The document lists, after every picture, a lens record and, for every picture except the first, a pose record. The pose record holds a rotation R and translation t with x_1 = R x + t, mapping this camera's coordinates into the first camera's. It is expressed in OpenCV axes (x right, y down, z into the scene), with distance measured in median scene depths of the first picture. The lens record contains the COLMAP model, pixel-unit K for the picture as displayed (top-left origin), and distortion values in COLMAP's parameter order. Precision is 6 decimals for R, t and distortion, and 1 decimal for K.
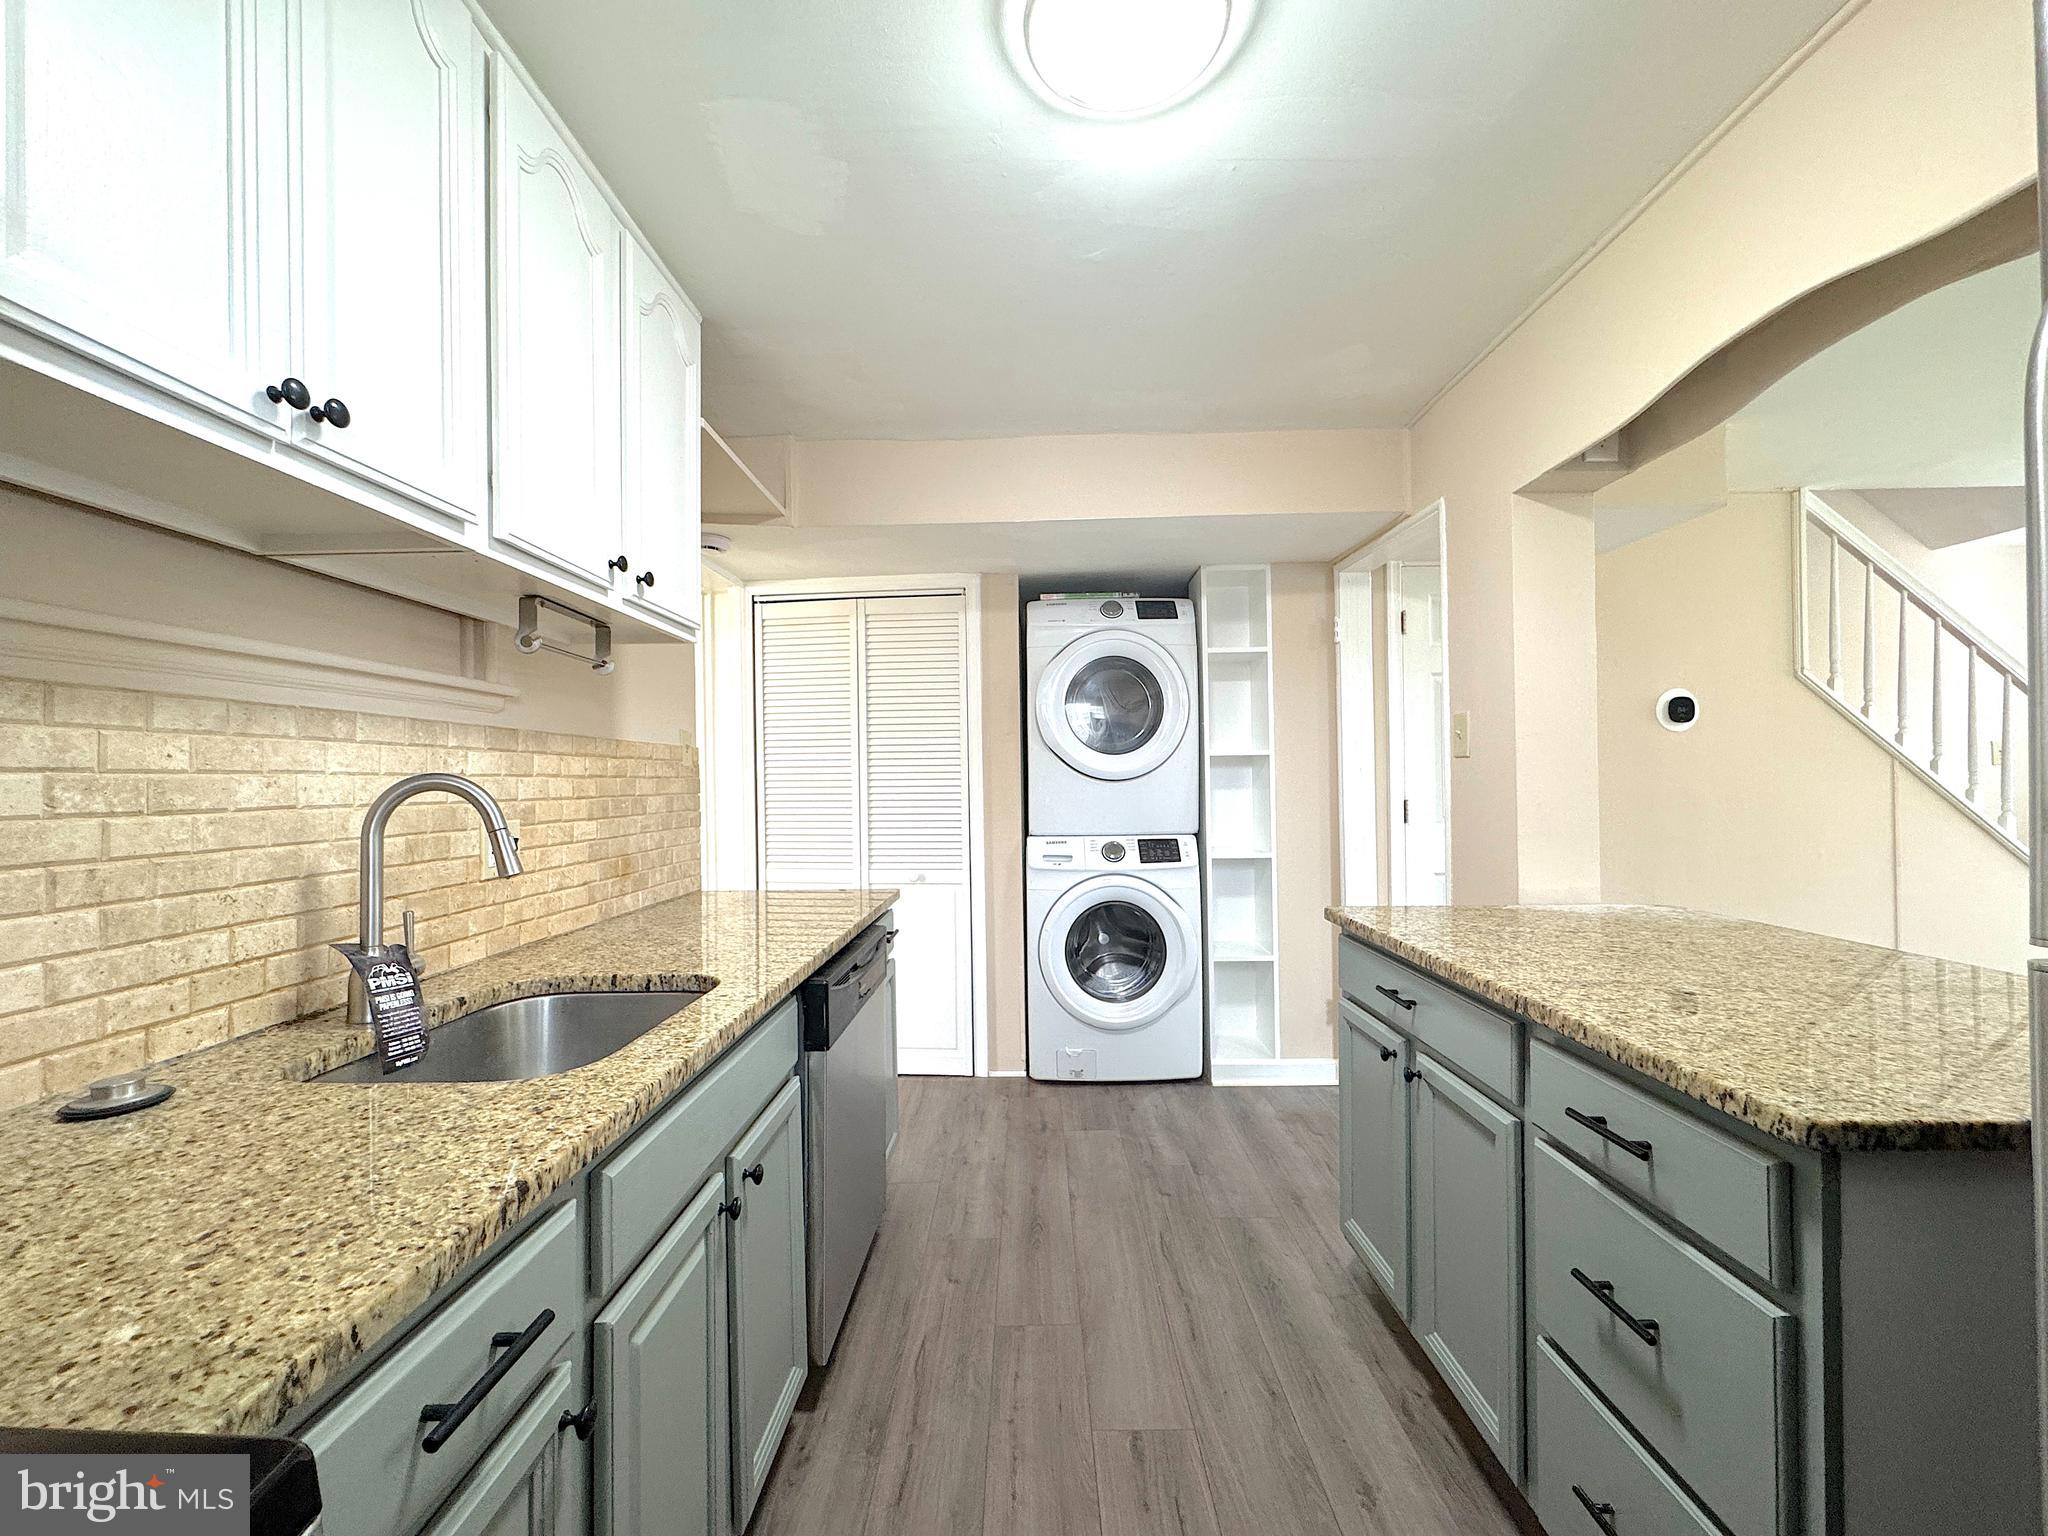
lens RADIAL K [[816.7, 0, 1025.2], [0, 816.7, 767.1], [0, 0, 1]] dist [-0.003675, 0.000711]
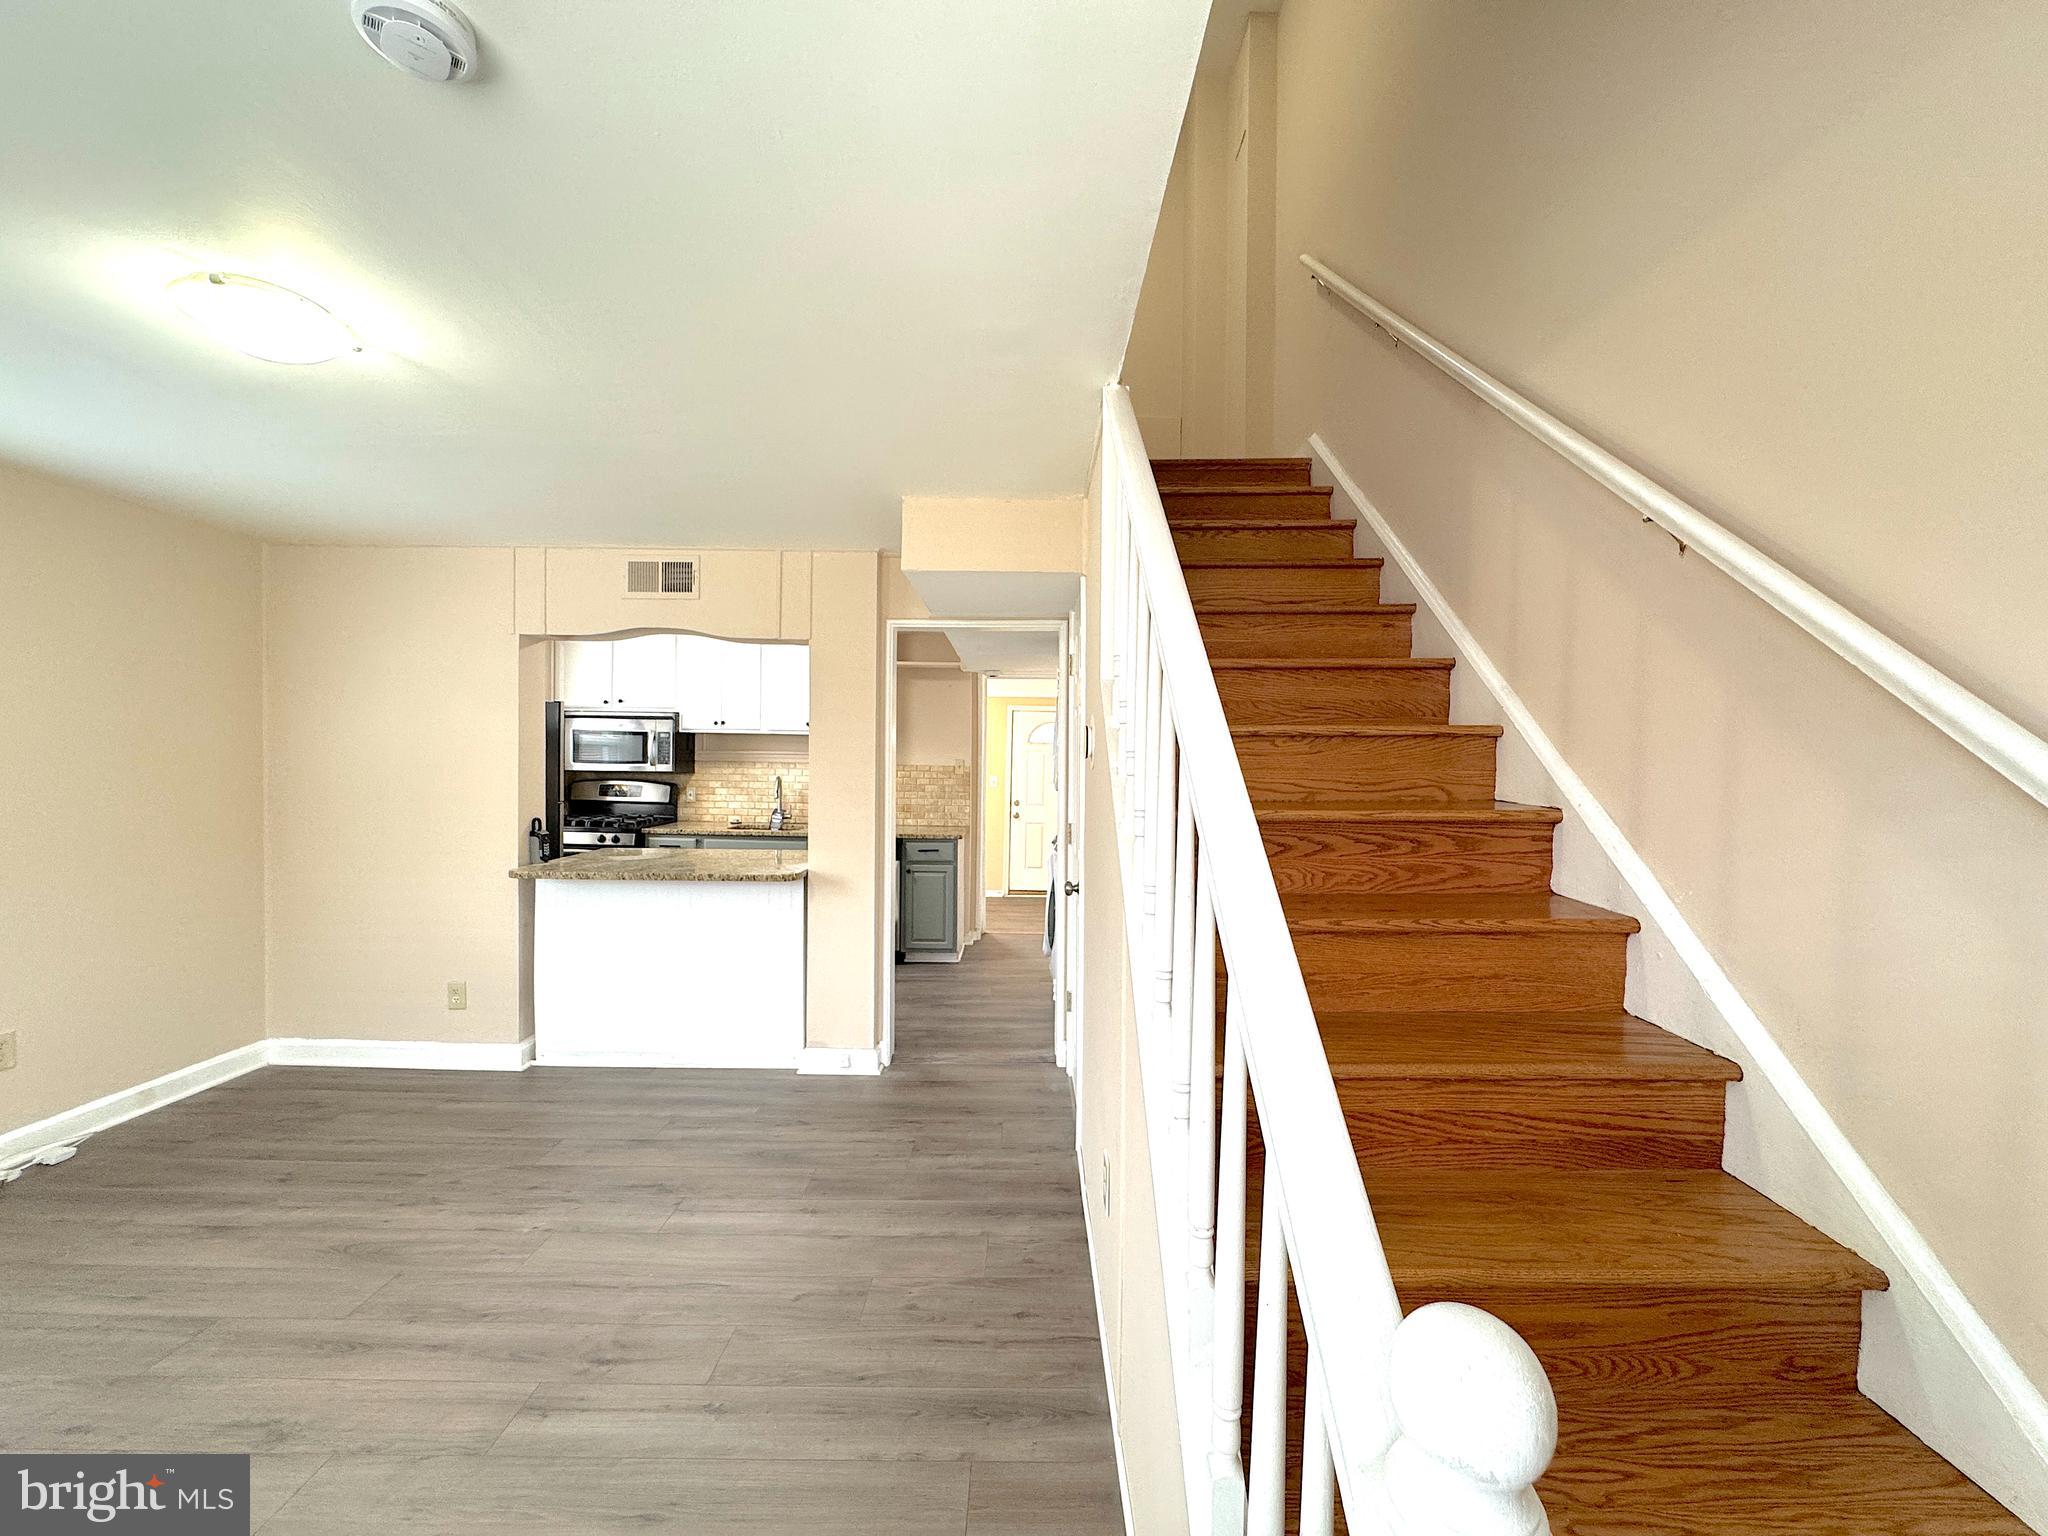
lens RADIAL K [[816.7, 0, 1023.3], [0, 816.7, 772.1], [0, 0, 1]] dist [-0.003675, 0.000711]
pose [[0.003027, 0.031682, -0.999493, 2.015447], [-0.000112, 0.999498, 0.031681, -0.083460], [0.999995, 0.000016, 0.003029, 1.184424]]
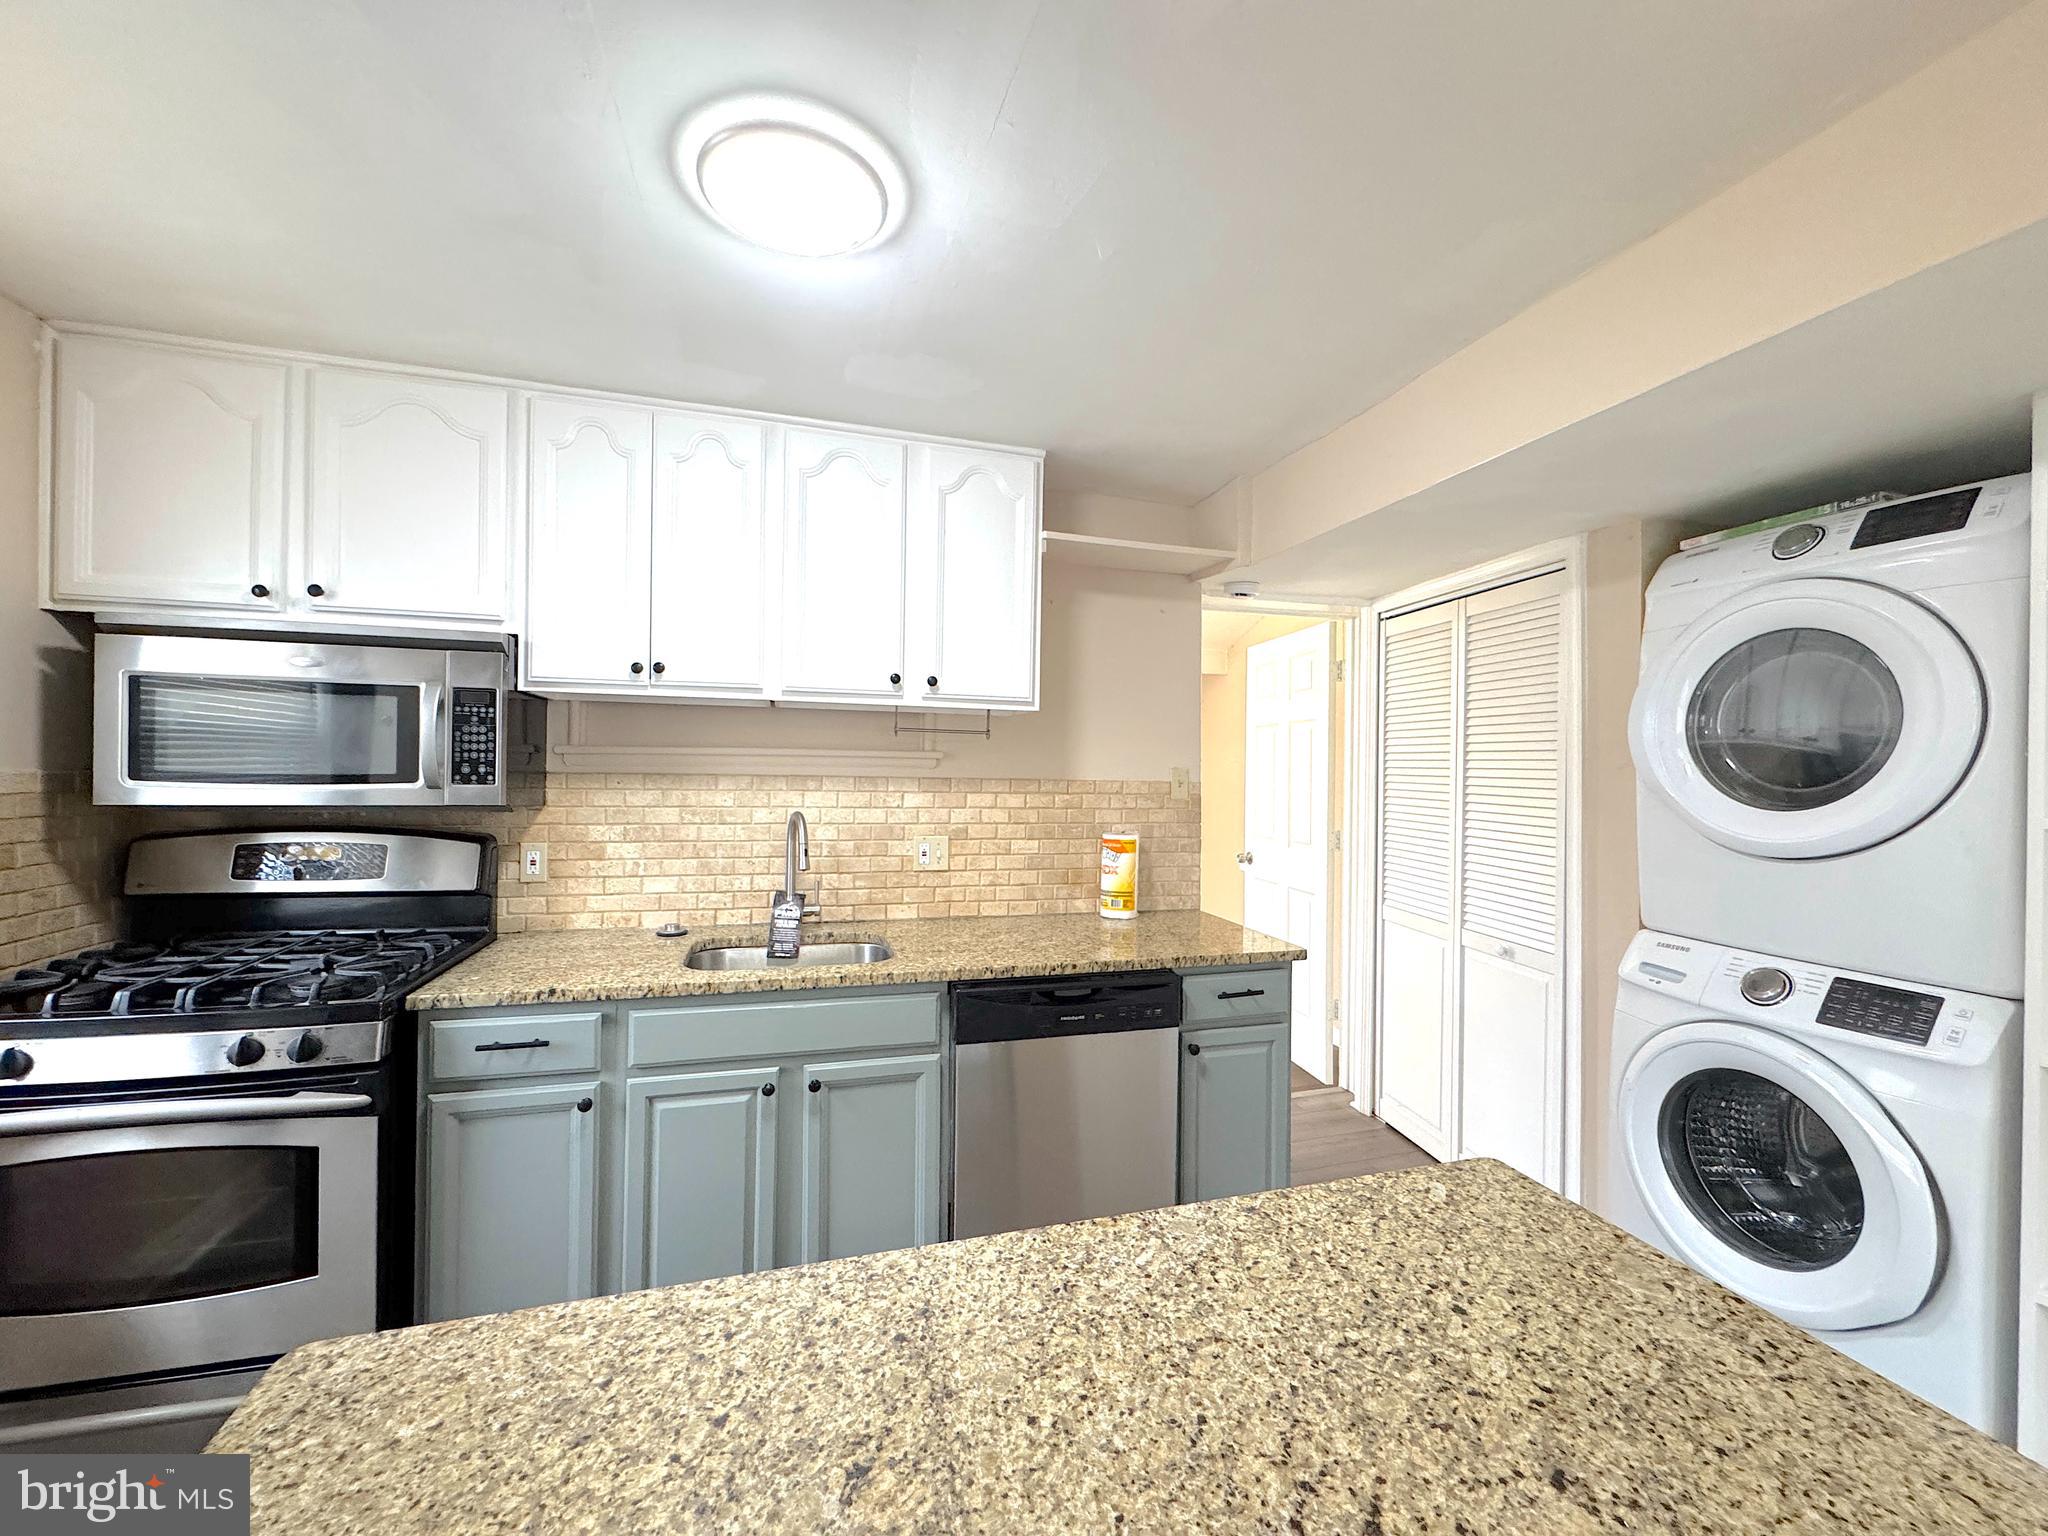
lens RADIAL K [[816.7, 0, 1024.4], [0, 816.7, 769.6], [0, 0, 1]] dist [-0.003675, 0.000711]
pose [[0.293107, 0.023157, -0.955799, 0.615165], [-0.005802, 0.999731, 0.022442, -0.066411], [0.956062, -0.001033, 0.293163, 0.457063]]
